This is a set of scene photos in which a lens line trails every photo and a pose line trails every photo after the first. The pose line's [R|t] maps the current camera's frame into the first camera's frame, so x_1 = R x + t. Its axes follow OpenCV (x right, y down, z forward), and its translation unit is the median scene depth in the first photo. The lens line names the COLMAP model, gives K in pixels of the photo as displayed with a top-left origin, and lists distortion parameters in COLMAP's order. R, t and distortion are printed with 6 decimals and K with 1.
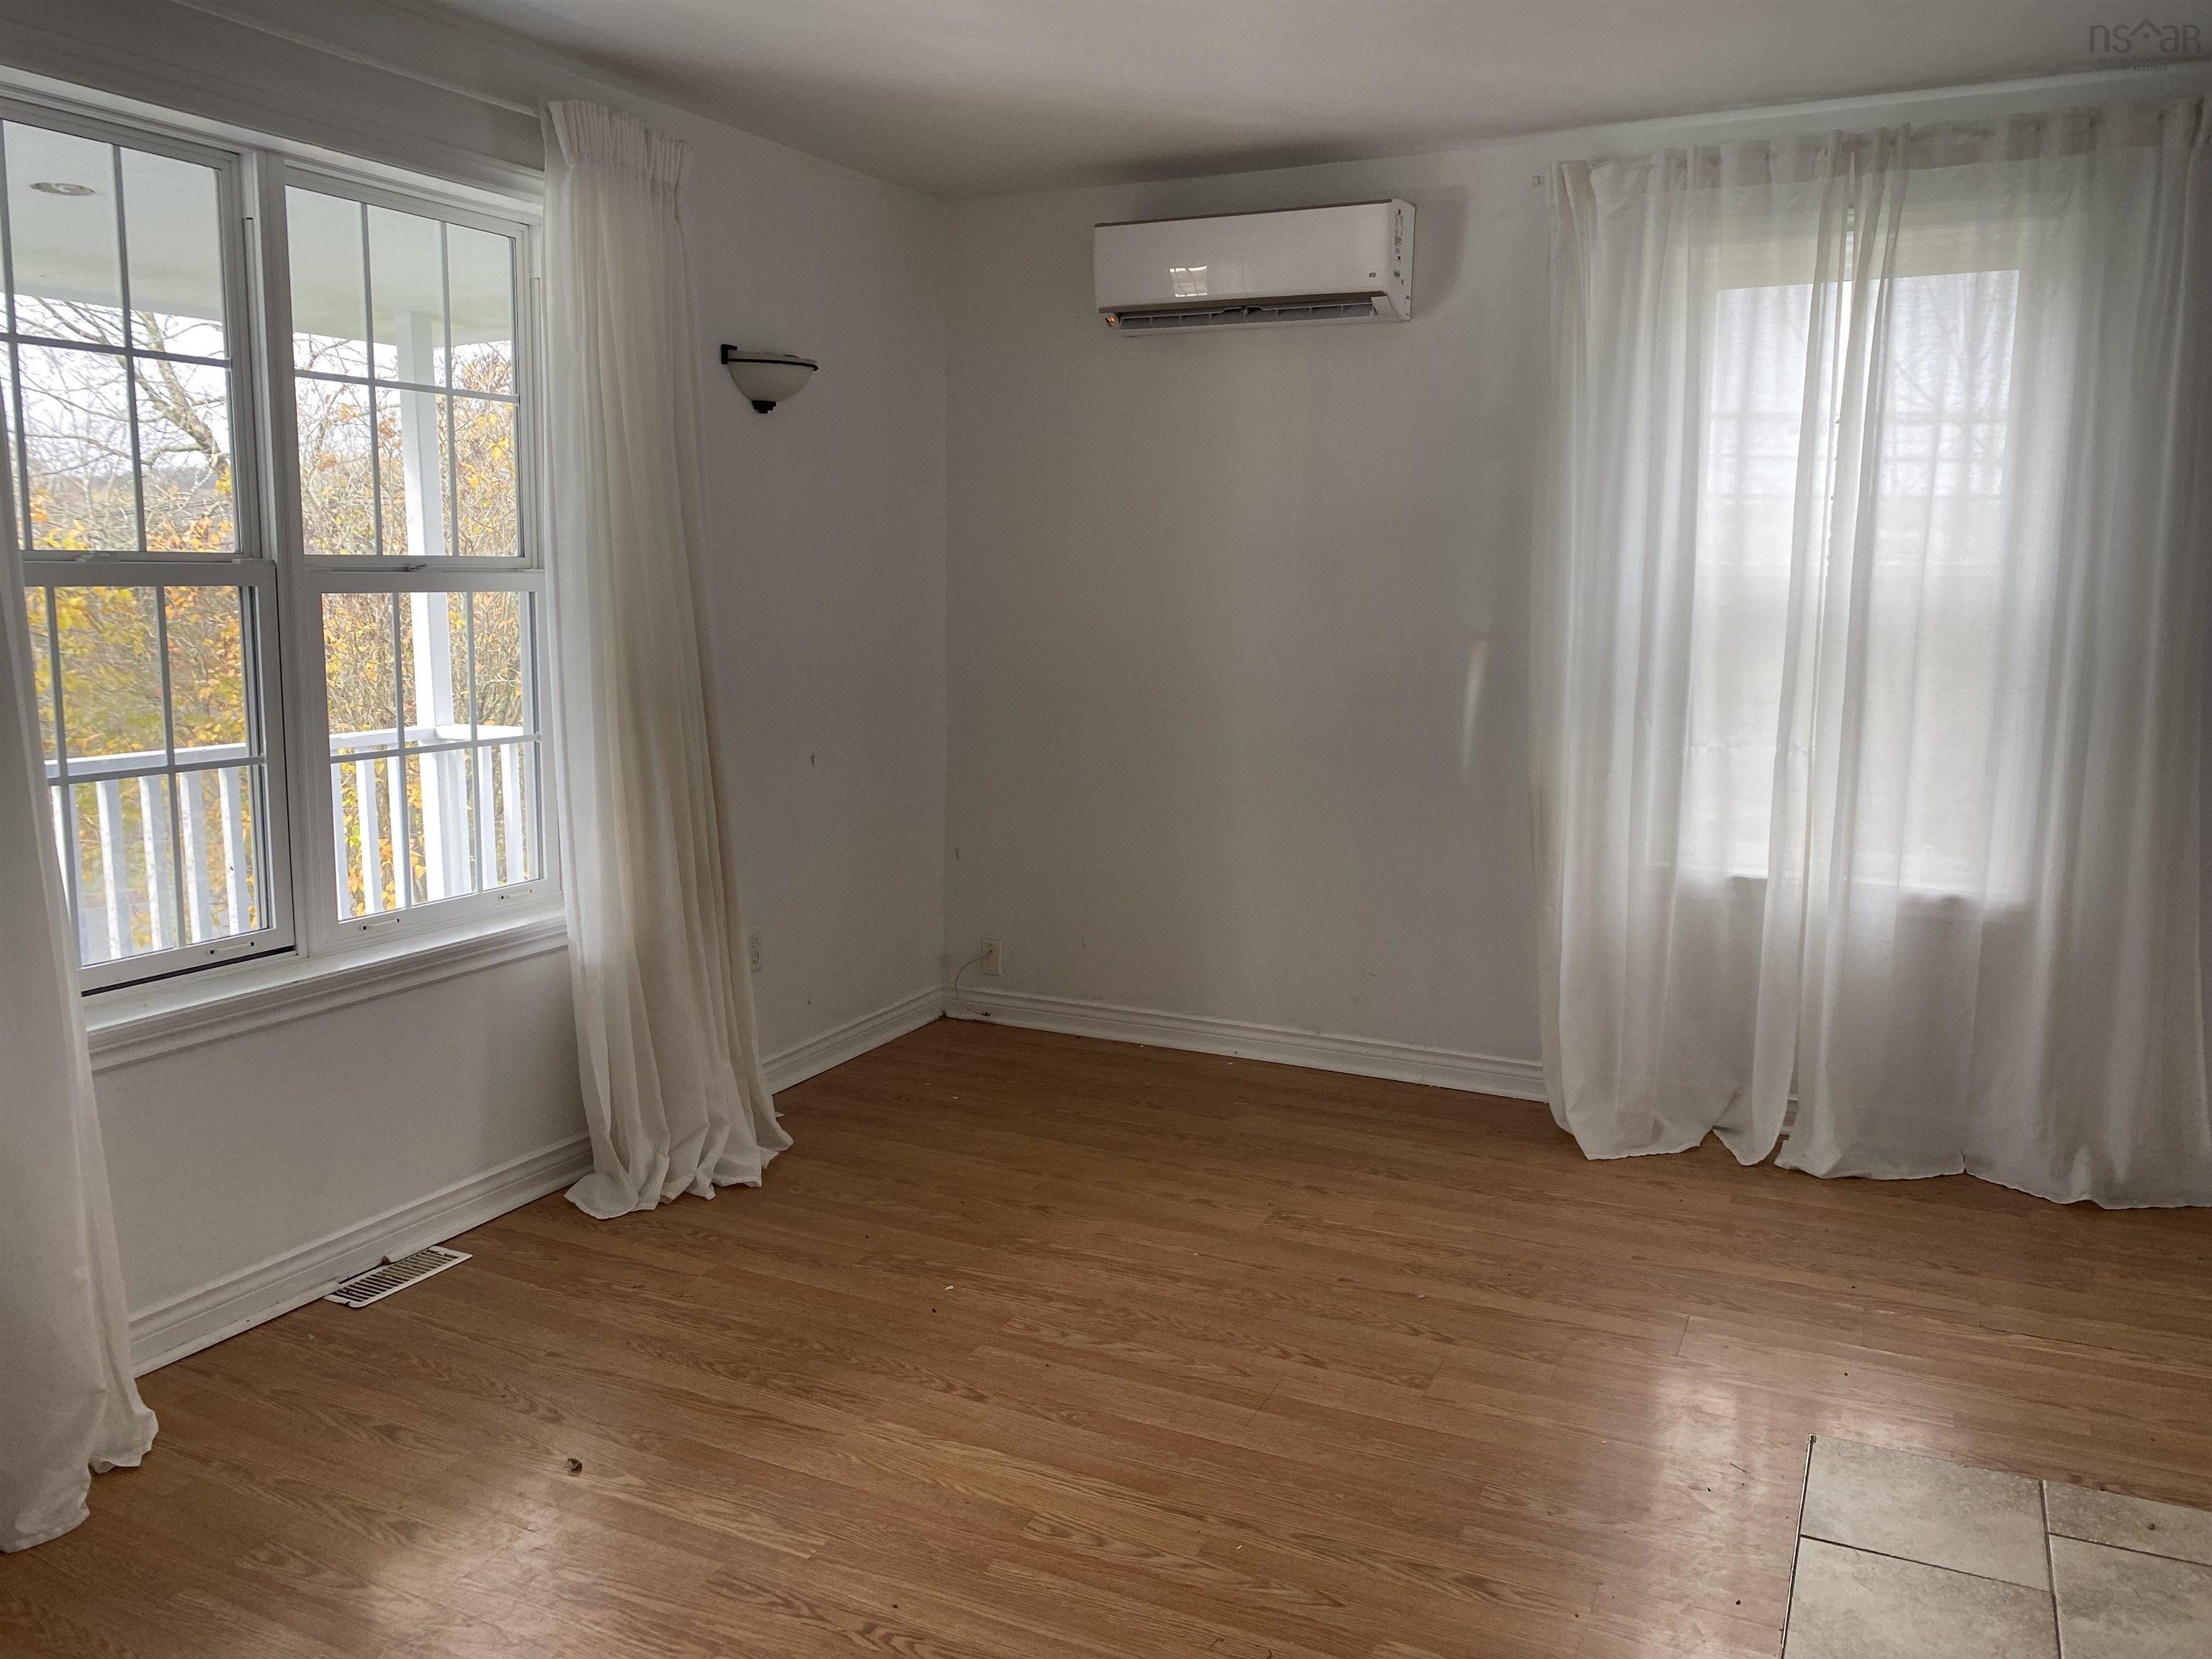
lens RADIAL K [[1677.7, 0, 1112.1], [0, 1677.7, 838.8], [0, 0, 1]] dist [0.007389, -0.020294]
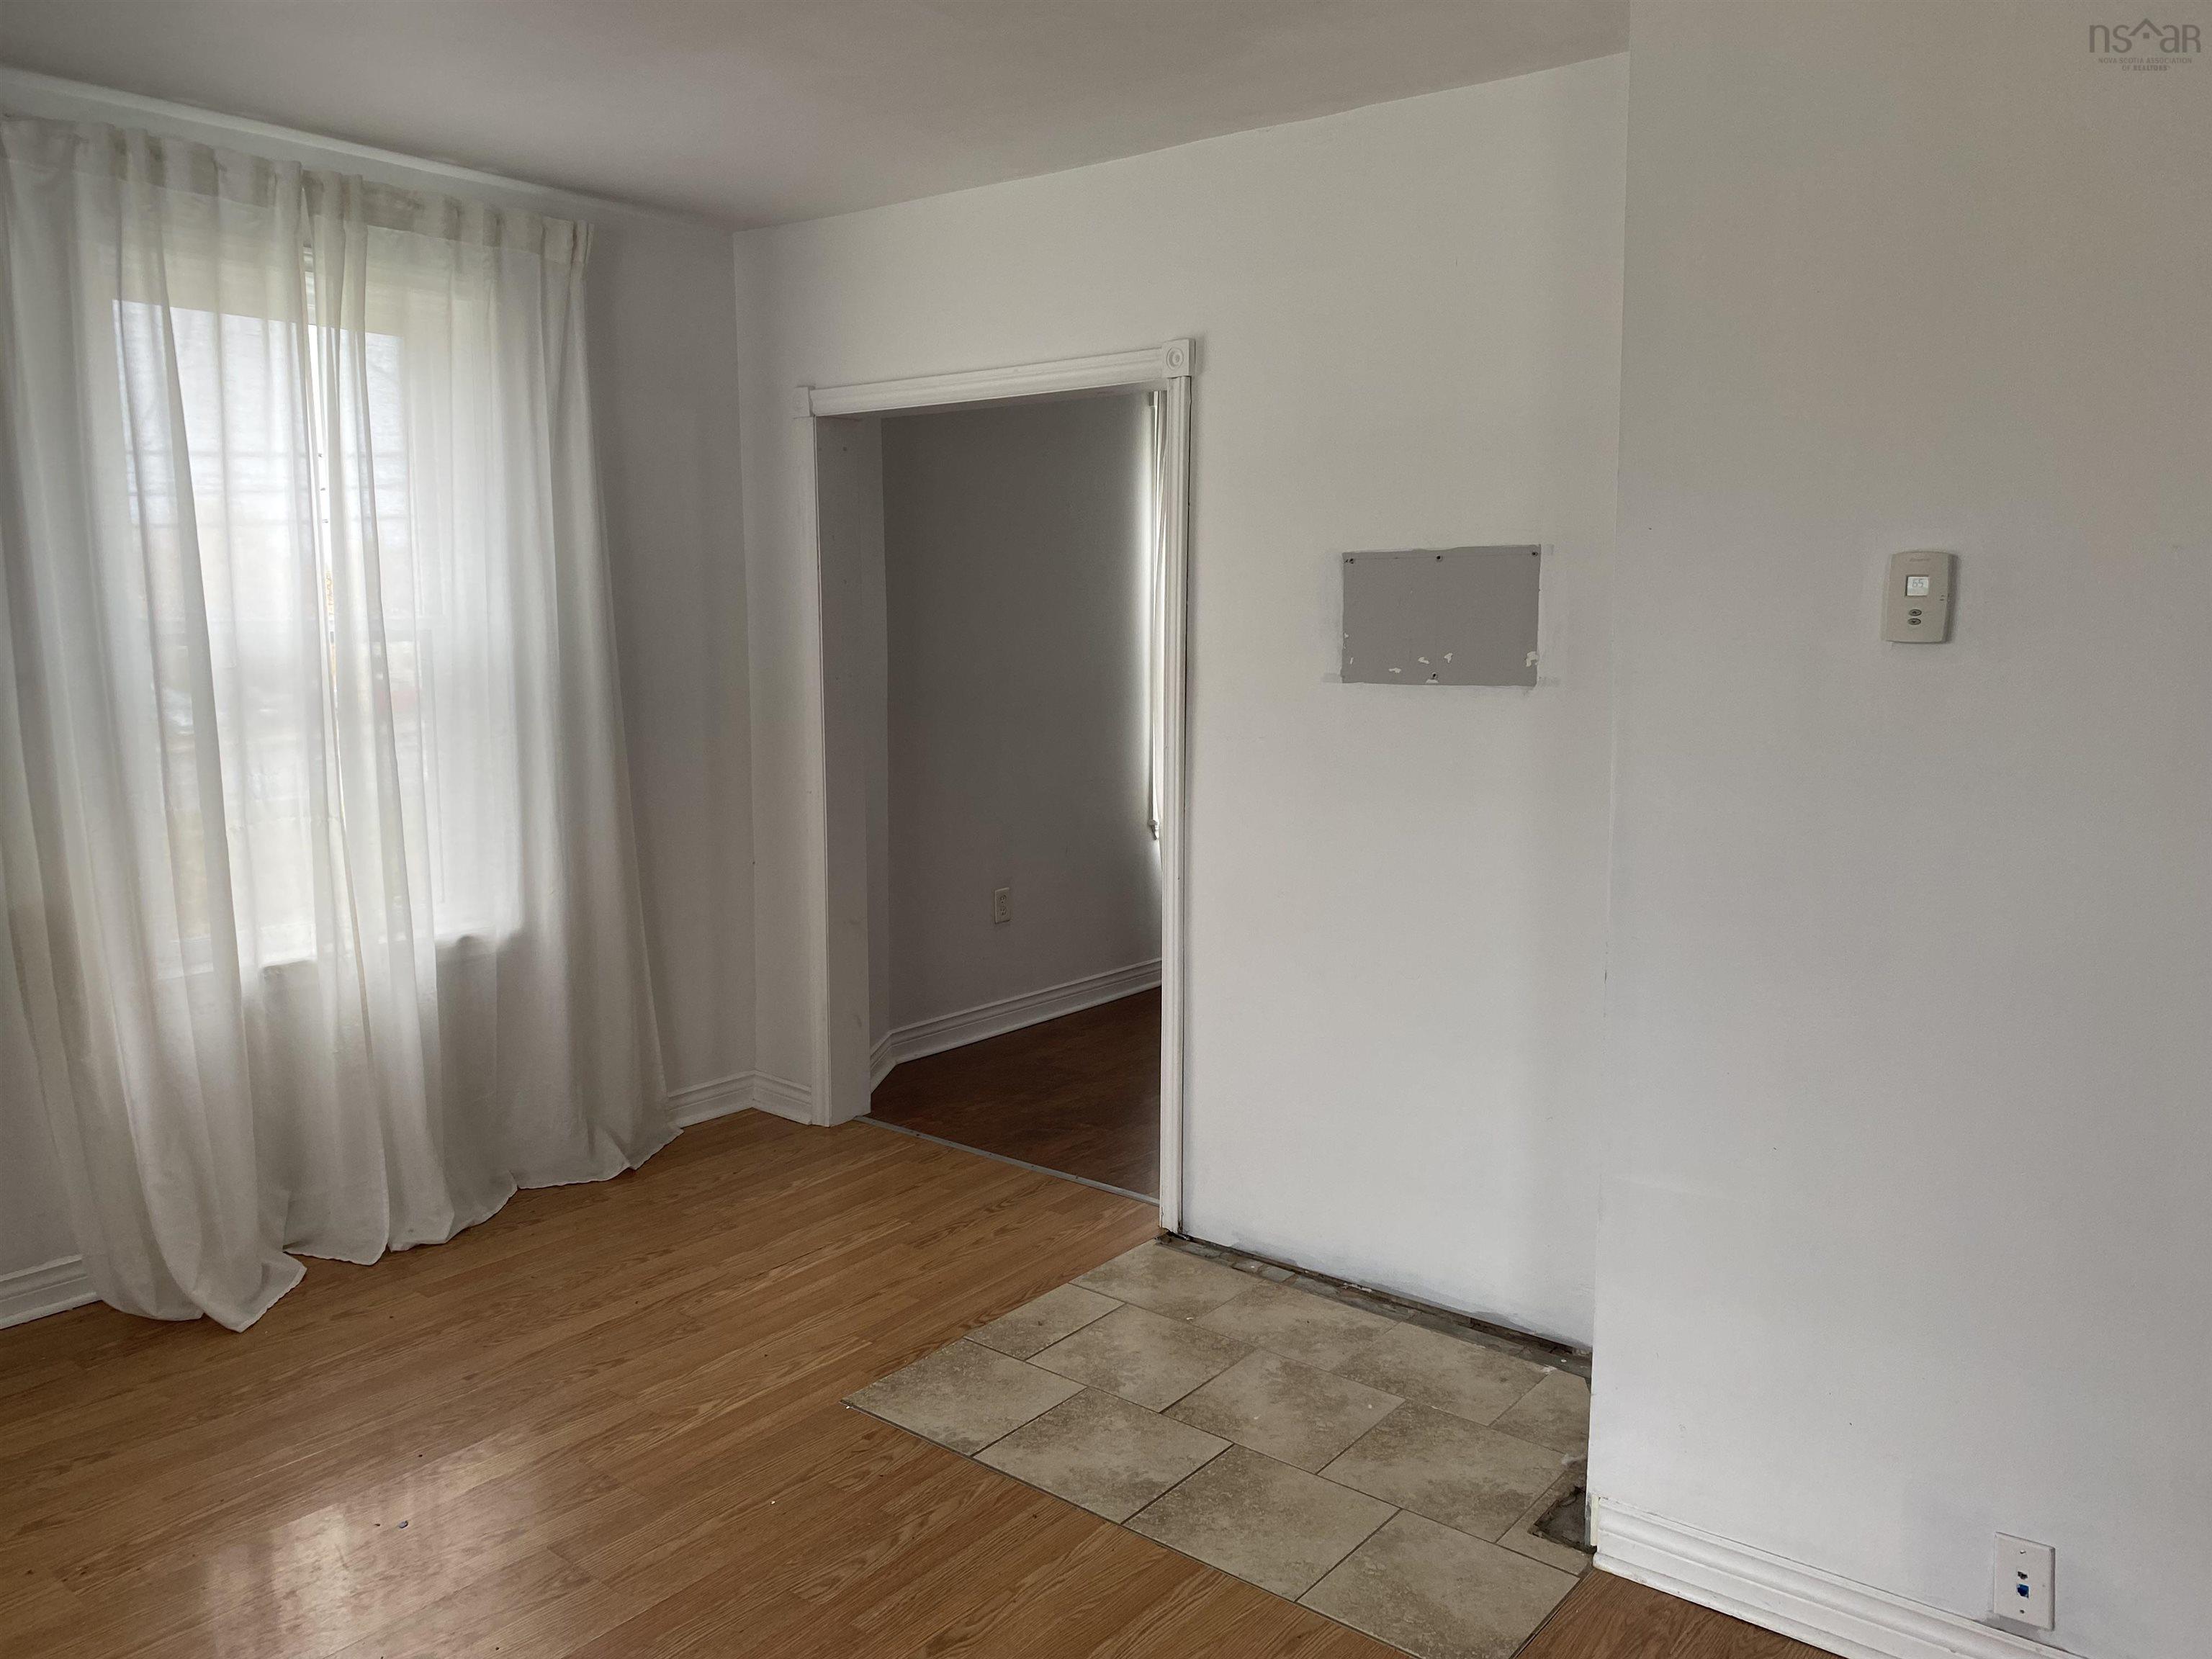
lens RADIAL K [[1677.7, 0, 1106.4], [0, 1677.7, 819.7], [0, 0, 1]] dist [0.007389, -0.020294]
pose [[0.201745, -0.127067, 0.971161, -0.422332], [0.151398, 0.983677, 0.097254, -0.078213], [-0.967666, 0.127411, 0.217690, 0.384499]]
